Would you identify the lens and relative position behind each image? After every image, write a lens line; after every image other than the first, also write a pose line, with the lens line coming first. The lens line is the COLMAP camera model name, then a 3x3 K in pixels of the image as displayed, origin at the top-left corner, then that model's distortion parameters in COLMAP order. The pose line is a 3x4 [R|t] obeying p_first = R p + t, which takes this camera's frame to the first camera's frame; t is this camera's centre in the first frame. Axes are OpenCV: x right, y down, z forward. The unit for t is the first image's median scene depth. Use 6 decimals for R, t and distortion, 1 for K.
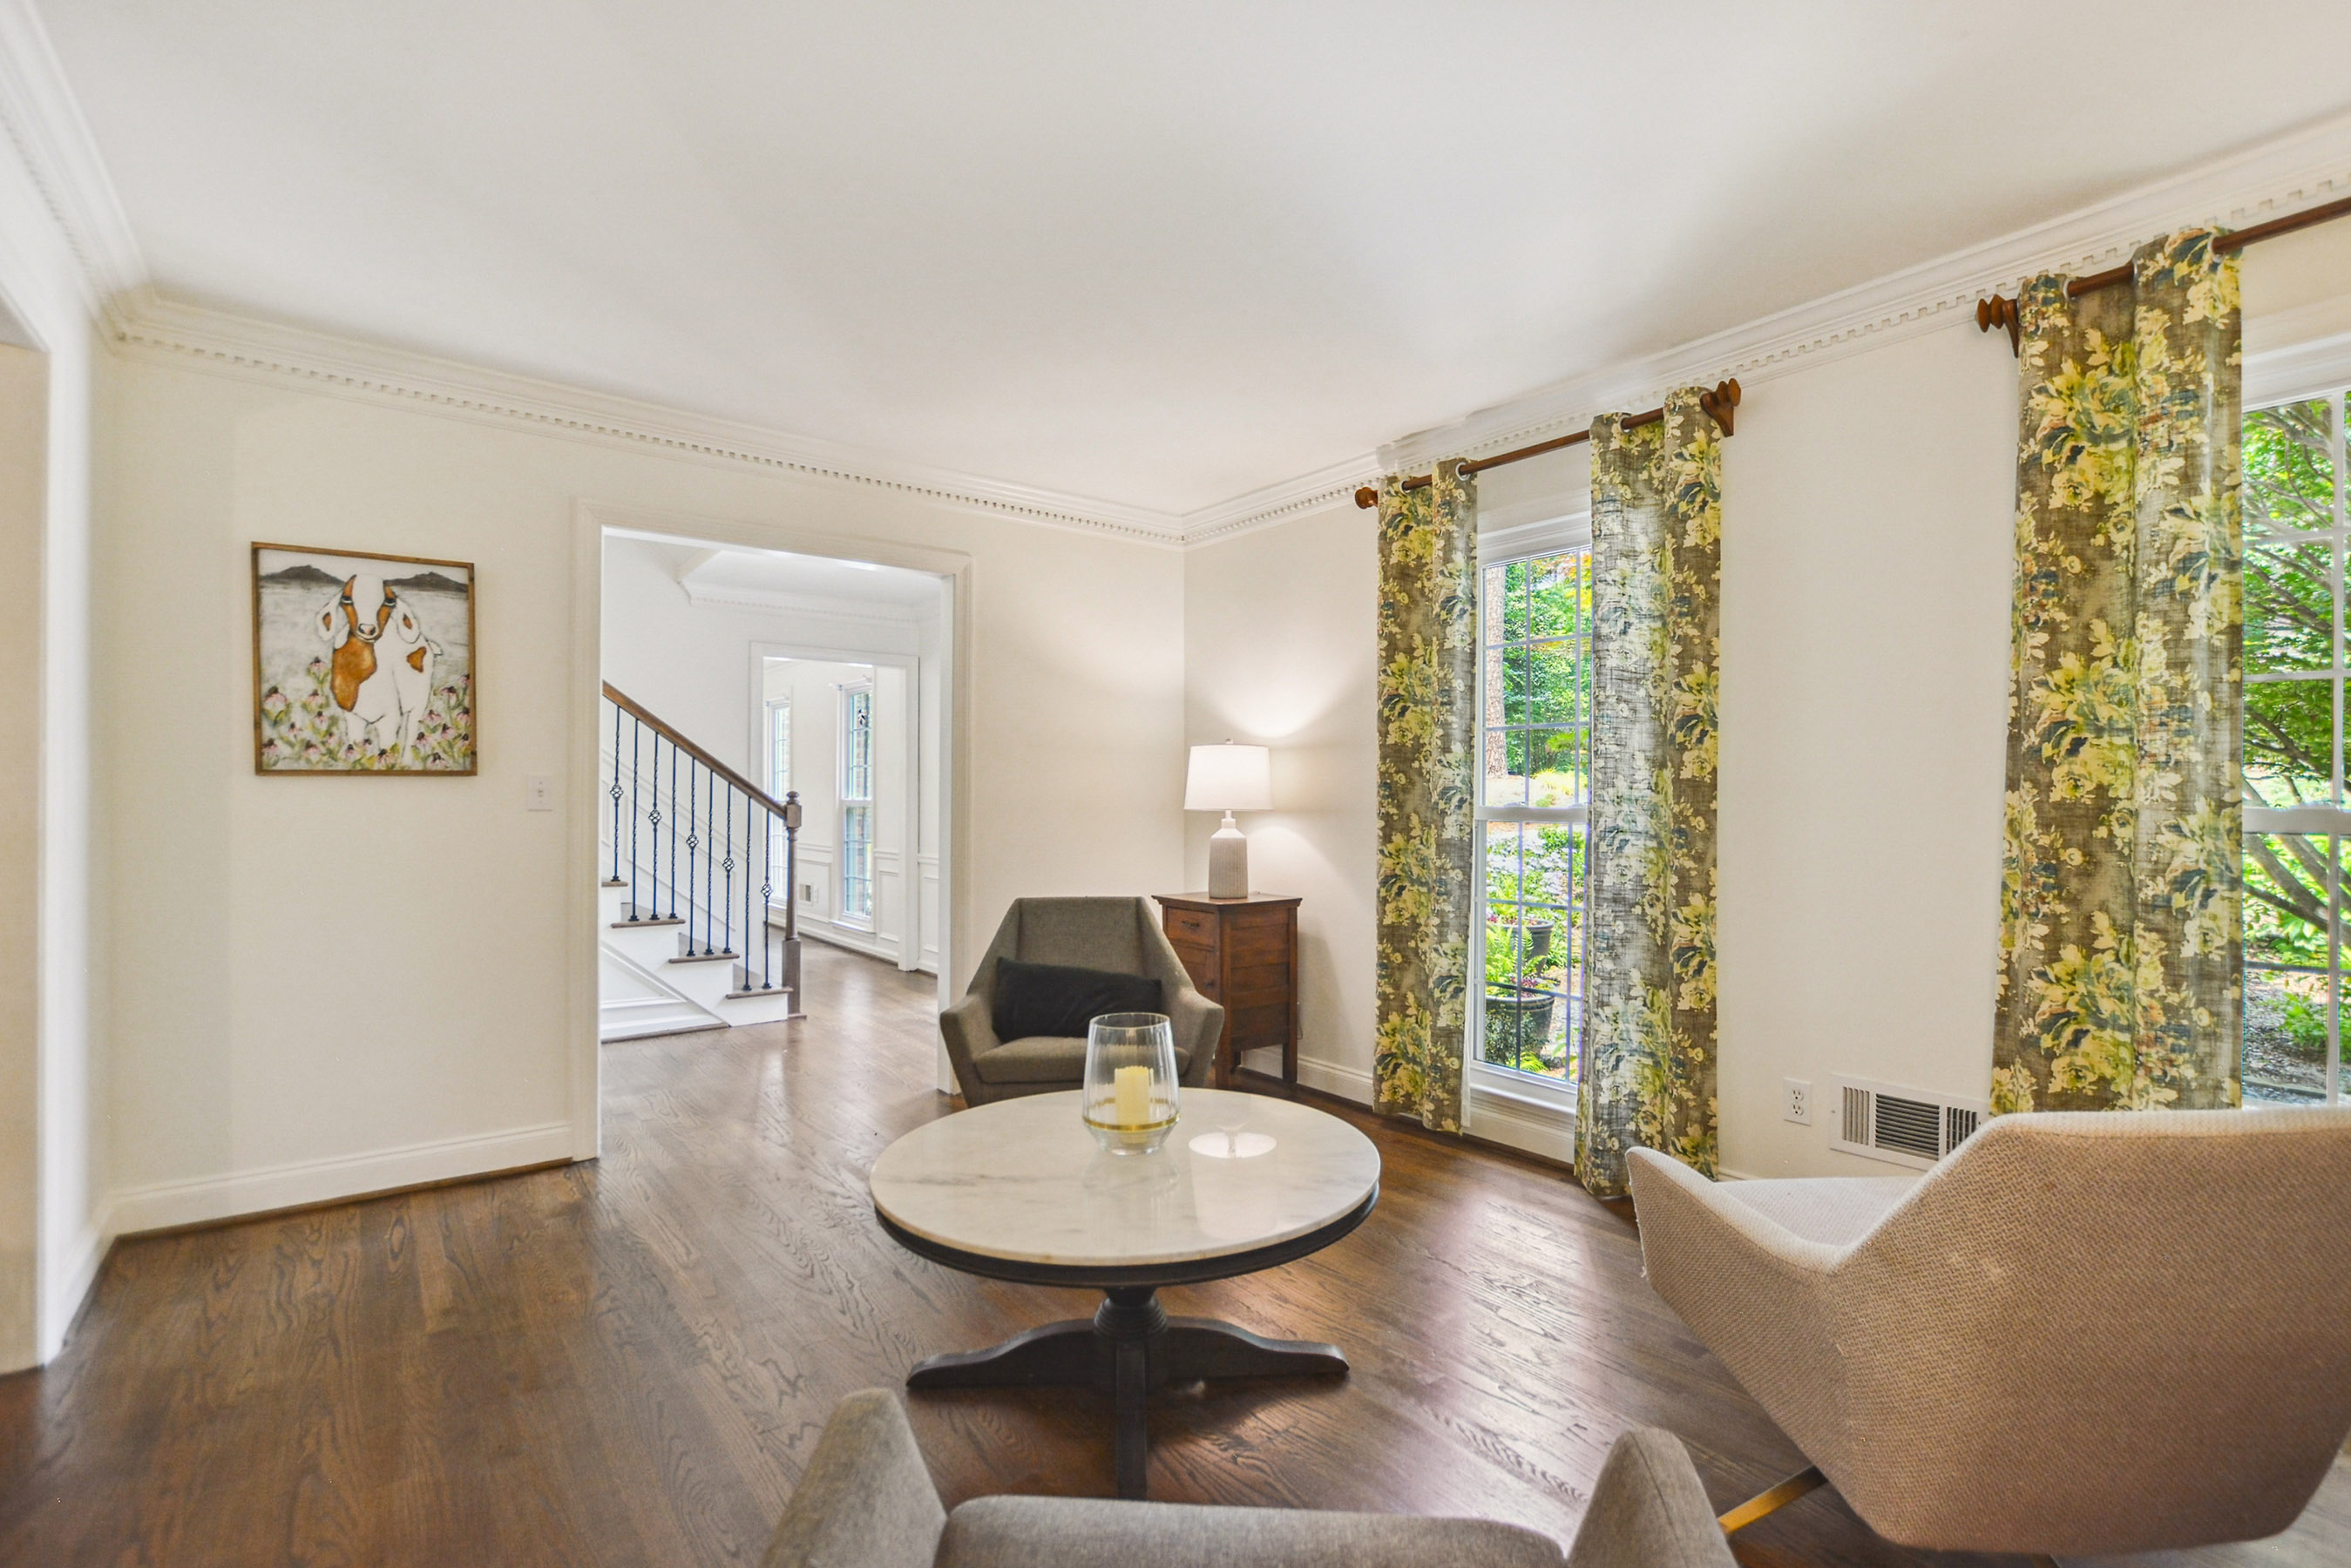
lens RADIAL K [[1057.7, 0, 1184.7], [0, 1057.7, 796.6], [0, 0, 1]] dist [-0.005514, 0.001173]
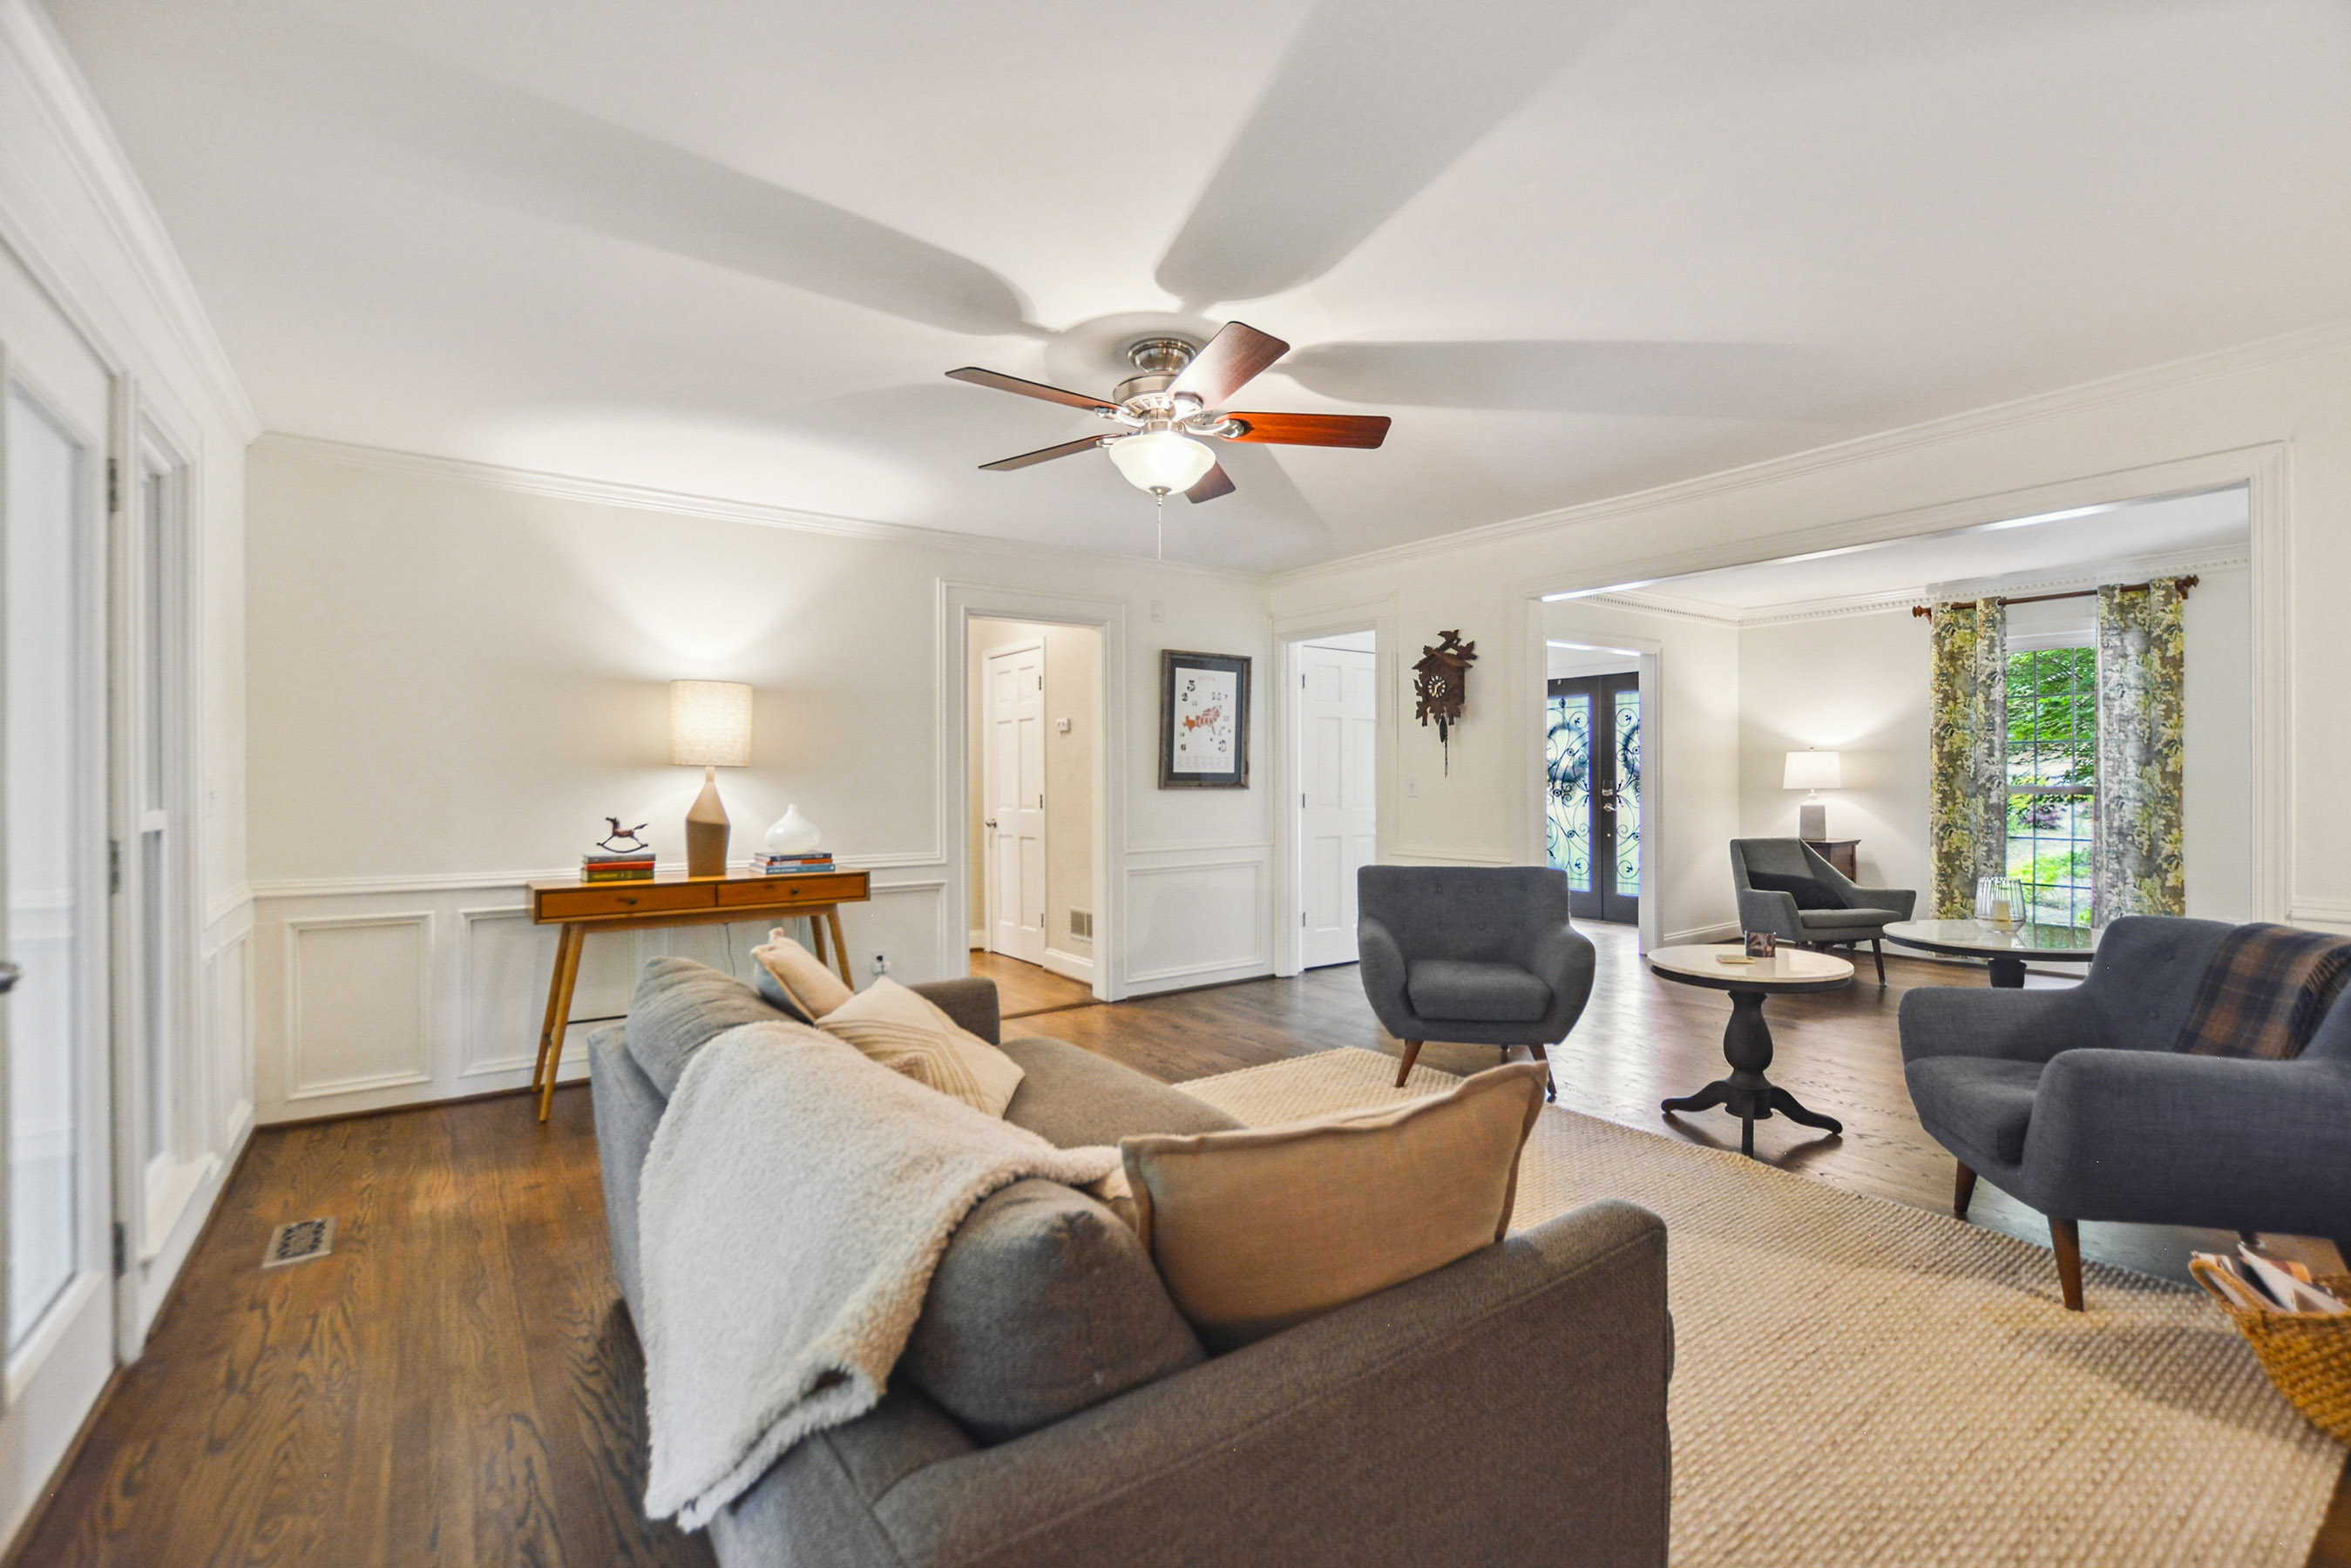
lens RADIAL K [[1057.7, 0, 1167.6], [0, 1057.7, 776.1], [0, 0, 1]] dist [-0.005514, 0.001173]
pose [[0.999457, -0.009227, -0.031642, -1.217742], [0.009266, 0.999956, 0.001083, -0.024671], [0.031631, -0.001376, 0.999499, -0.949666]]
